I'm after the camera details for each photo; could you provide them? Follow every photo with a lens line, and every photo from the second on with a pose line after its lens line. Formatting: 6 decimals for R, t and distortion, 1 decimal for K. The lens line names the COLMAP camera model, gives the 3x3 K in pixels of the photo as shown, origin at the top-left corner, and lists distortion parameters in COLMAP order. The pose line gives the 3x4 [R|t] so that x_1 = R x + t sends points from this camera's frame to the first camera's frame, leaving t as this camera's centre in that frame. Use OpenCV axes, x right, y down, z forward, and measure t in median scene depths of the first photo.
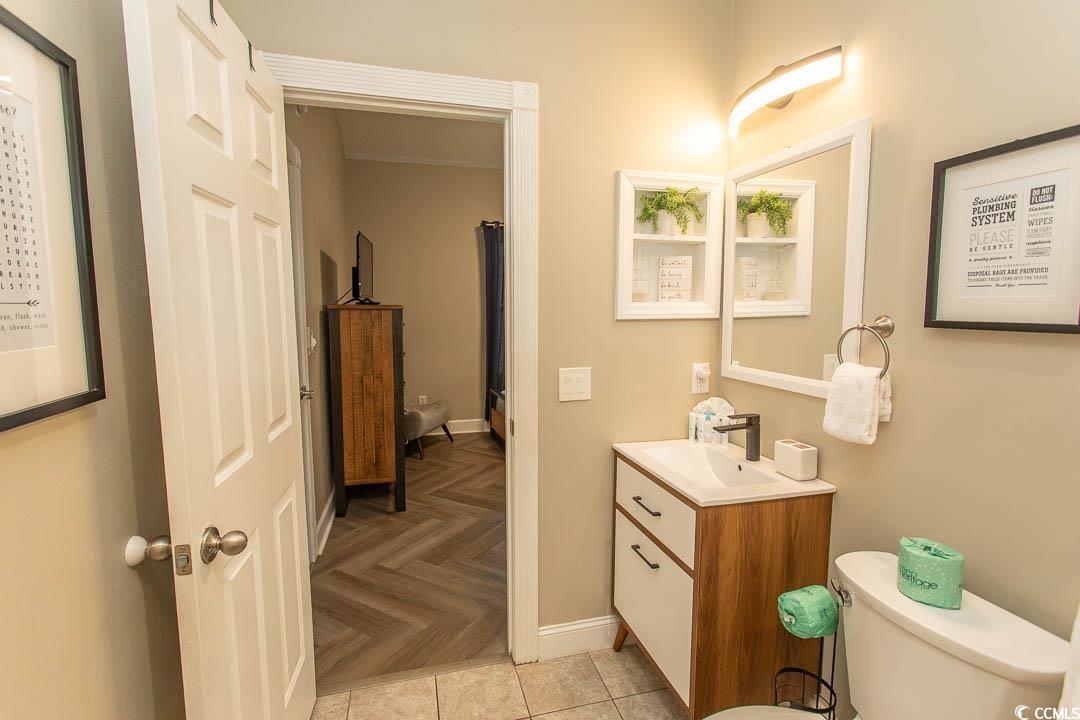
lens RADIAL K [[508.3, 0, 537.3], [0, 508.3, 355.5], [0, 0, 1]] dist [-0.000740, 0.002551]
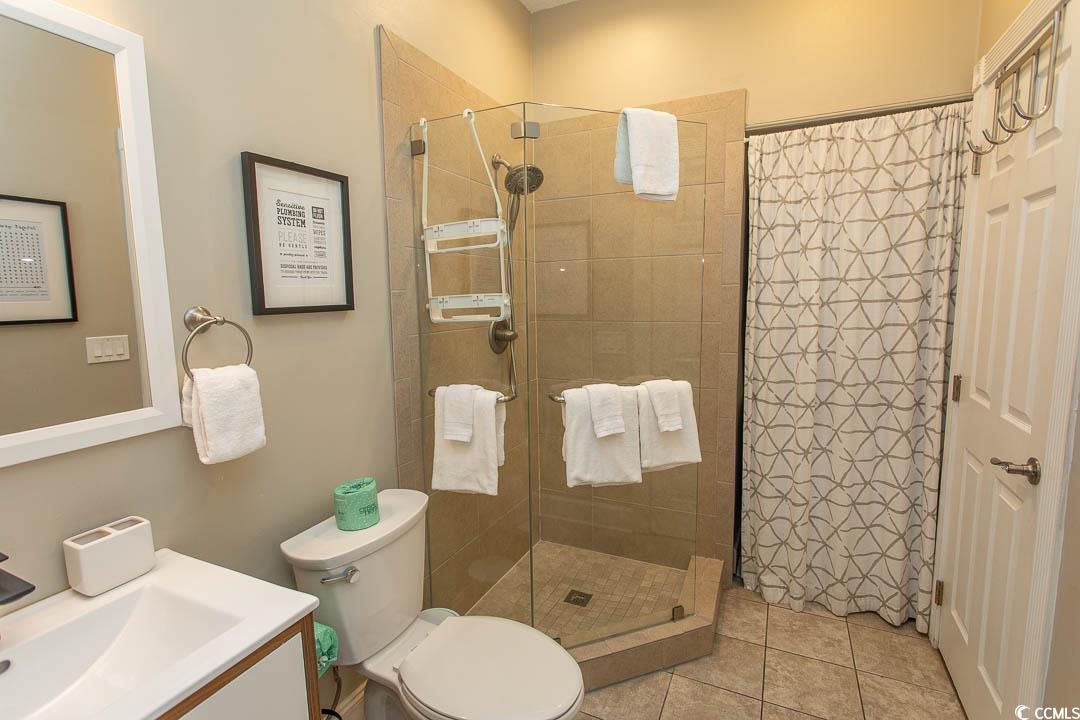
lens RADIAL K [[508.3, 0, 537.3], [0, 508.3, 355.5], [0, 0, 1]] dist [-0.000740, 0.002551]
pose [[-0.758369, -0.062419, 0.648830, -0.351782], [0.089487, 0.976009, 0.198490, -0.142175], [-0.645653, 0.208590, -0.734590, 1.546854]]
